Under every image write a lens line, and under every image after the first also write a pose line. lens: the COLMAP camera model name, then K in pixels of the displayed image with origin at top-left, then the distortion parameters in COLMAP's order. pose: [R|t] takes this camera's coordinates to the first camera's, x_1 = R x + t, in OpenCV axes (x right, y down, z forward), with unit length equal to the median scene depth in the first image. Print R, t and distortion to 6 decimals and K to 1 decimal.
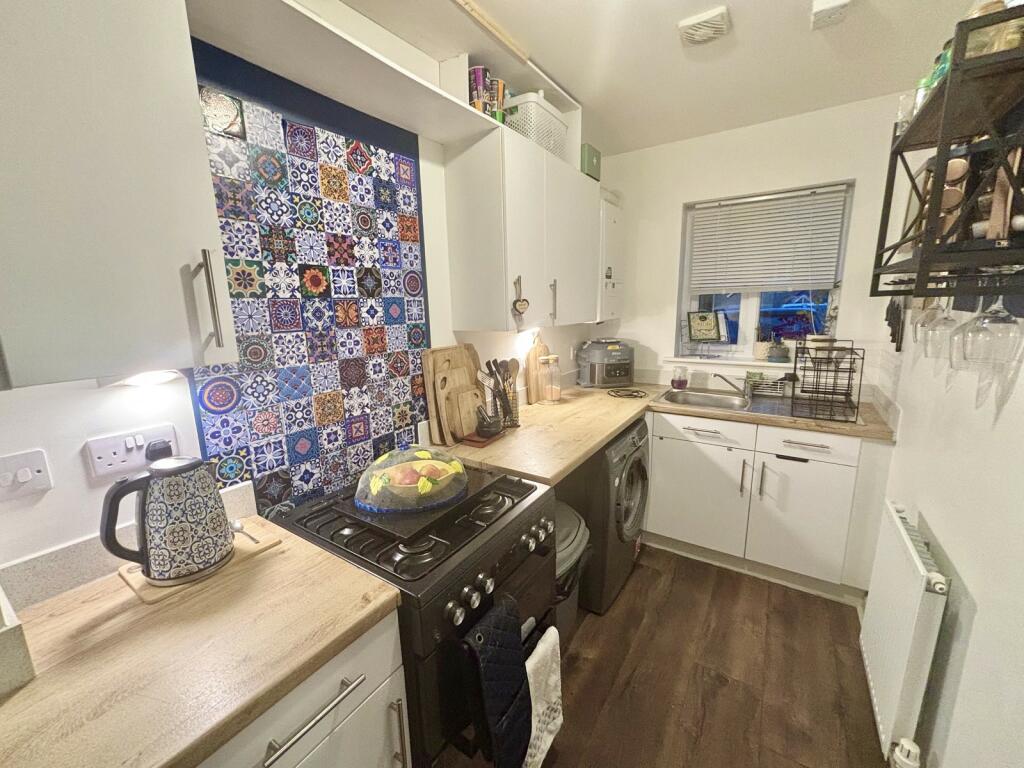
lens RADIAL K [[412.2, 0, 510.2], [0, 412.2, 382.9], [0, 0, 1]] dist [-0.002987, 0.000186]
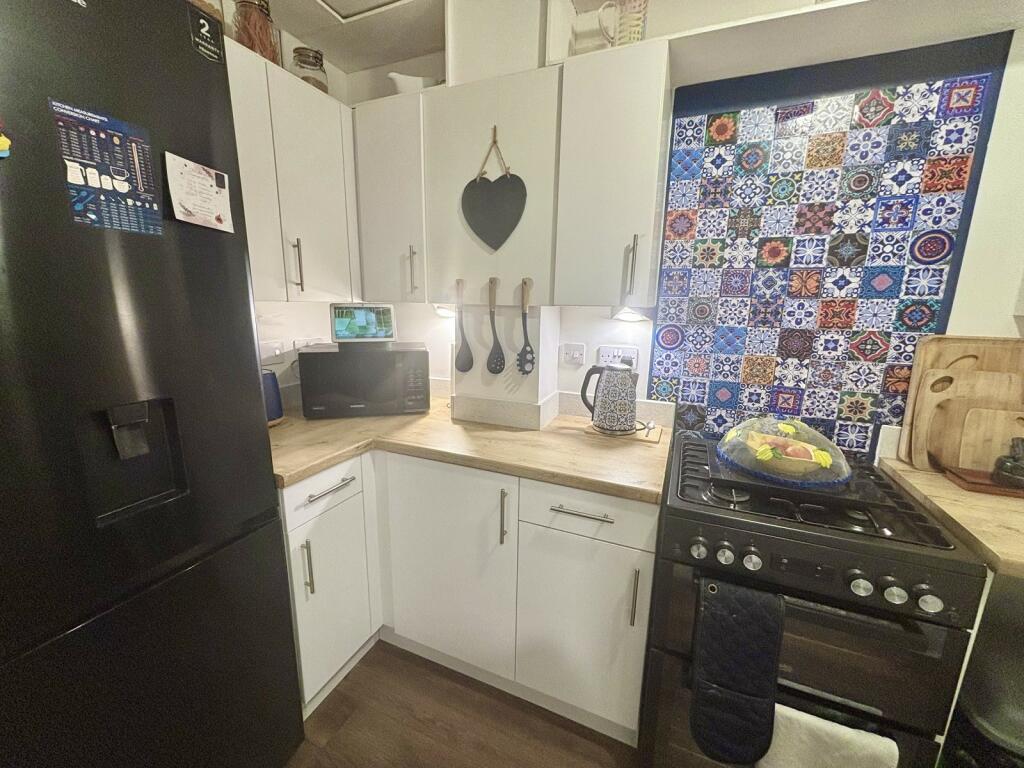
lens RADIAL K [[412.2, 0, 510.2], [0, 412.2, 382.9], [0, 0, 1]] dist [-0.002987, 0.000186]
pose [[0.169323, 0.223871, -0.959798, 0.511725], [-0.206427, 0.960314, 0.187574, 0.024149], [0.963700, 0.166368, 0.208816, 0.150109]]
